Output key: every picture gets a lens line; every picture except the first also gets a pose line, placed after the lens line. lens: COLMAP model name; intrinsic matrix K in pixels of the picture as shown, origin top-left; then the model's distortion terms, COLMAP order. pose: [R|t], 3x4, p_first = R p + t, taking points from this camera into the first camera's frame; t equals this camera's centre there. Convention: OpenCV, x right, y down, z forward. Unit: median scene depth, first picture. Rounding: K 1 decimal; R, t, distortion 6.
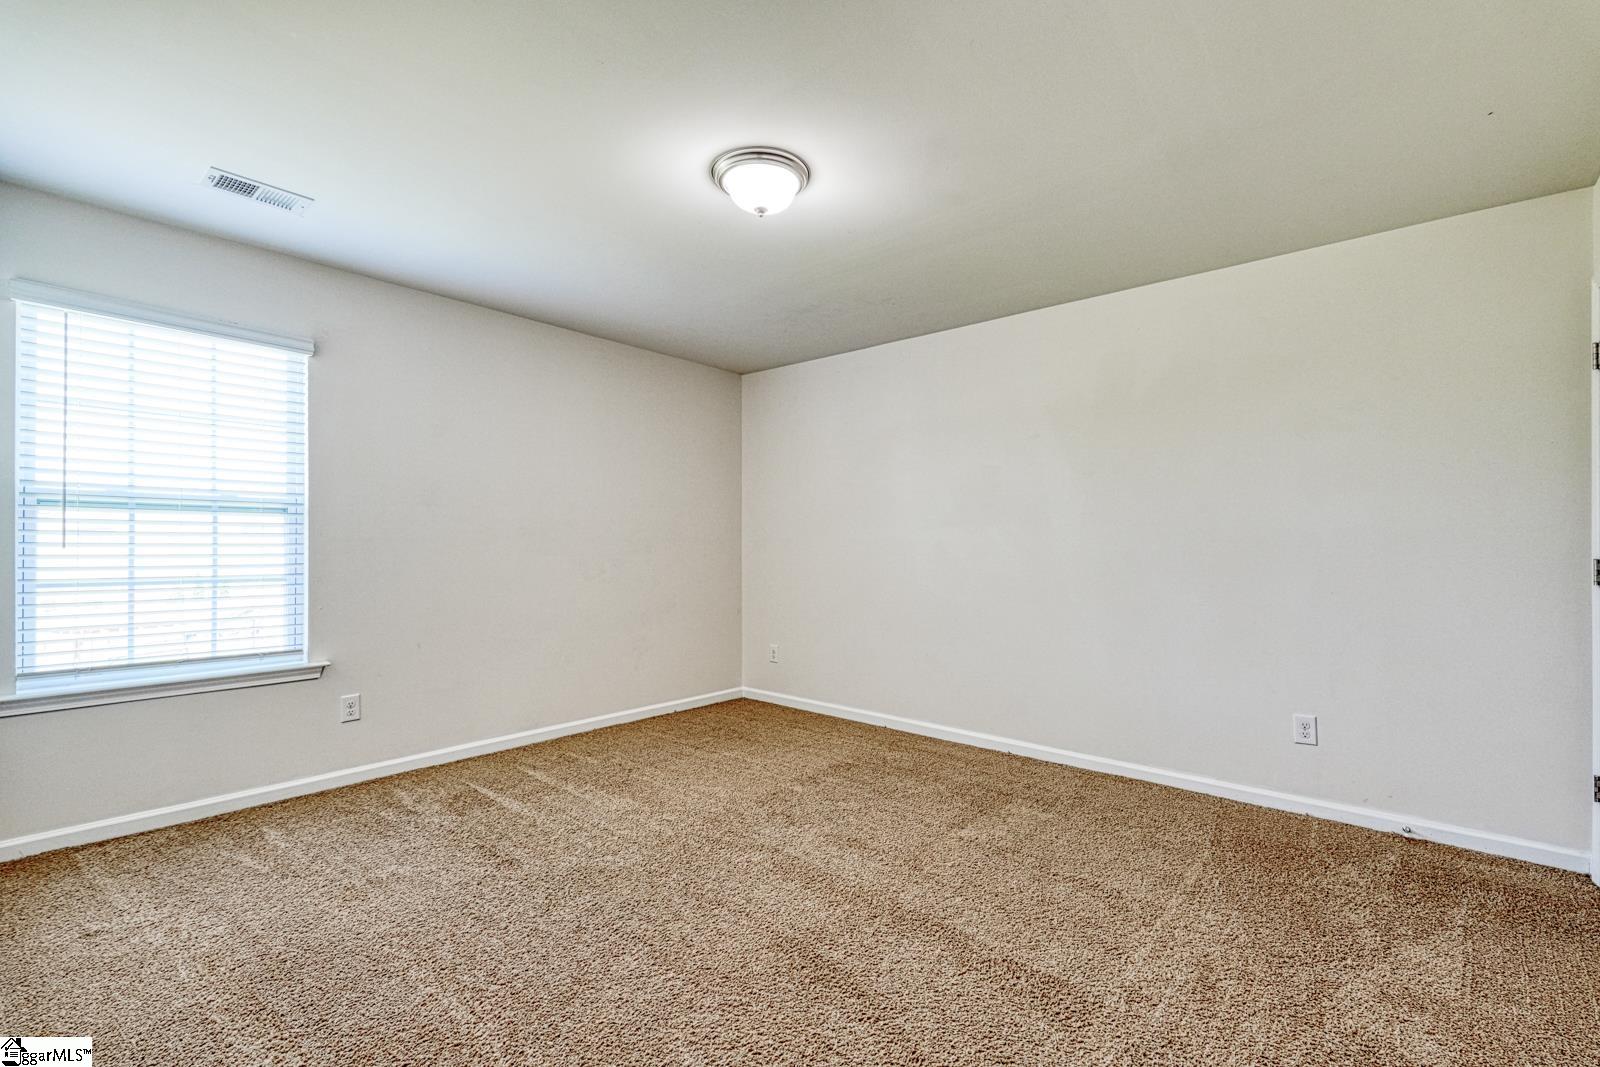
lens RADIAL K [[698.4, 0, 822.0], [0, 698.4, 537.9], [0, 0, 1]] dist [0.000997, -0.000224]
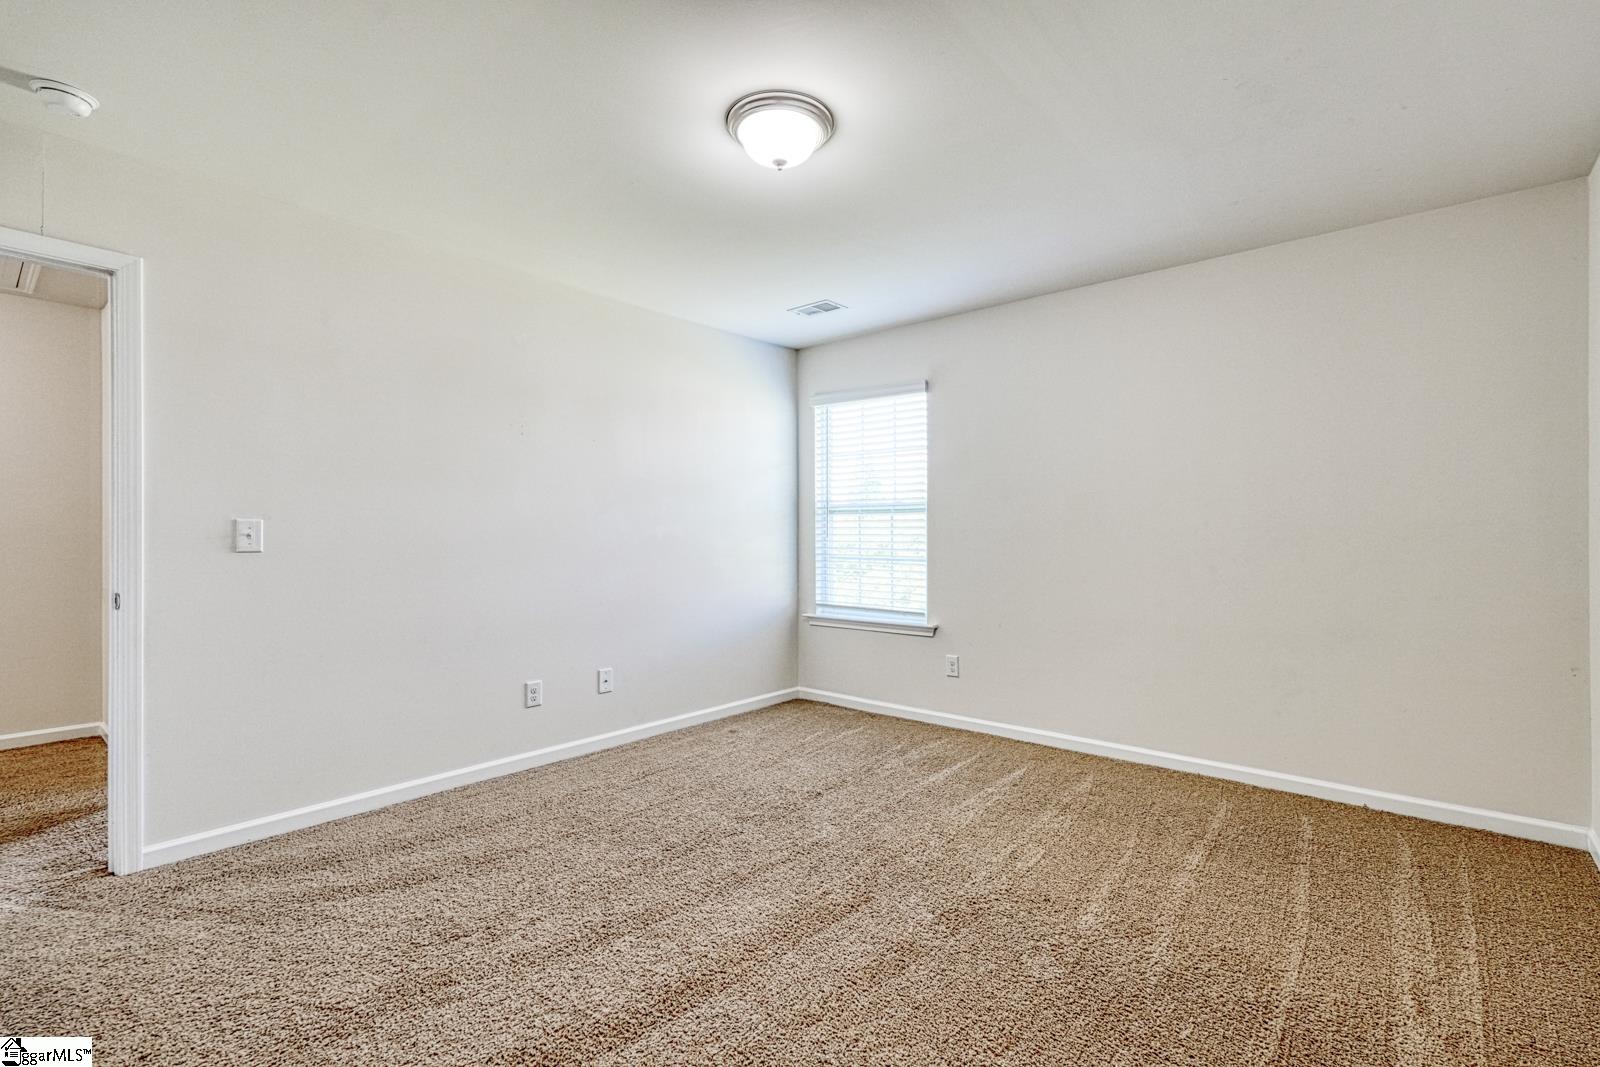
lens RADIAL K [[730.4, 0, 816.0], [0, 730.4, 537.0], [0, 0, 1]] dist [0.000547, -0.000069]
pose [[0.000041, -0.001500, -0.999999, 0.684050], [0.009668, 0.999952, -0.001500, 0.015250], [0.999953, -0.009668, 0.000055, 0.833758]]
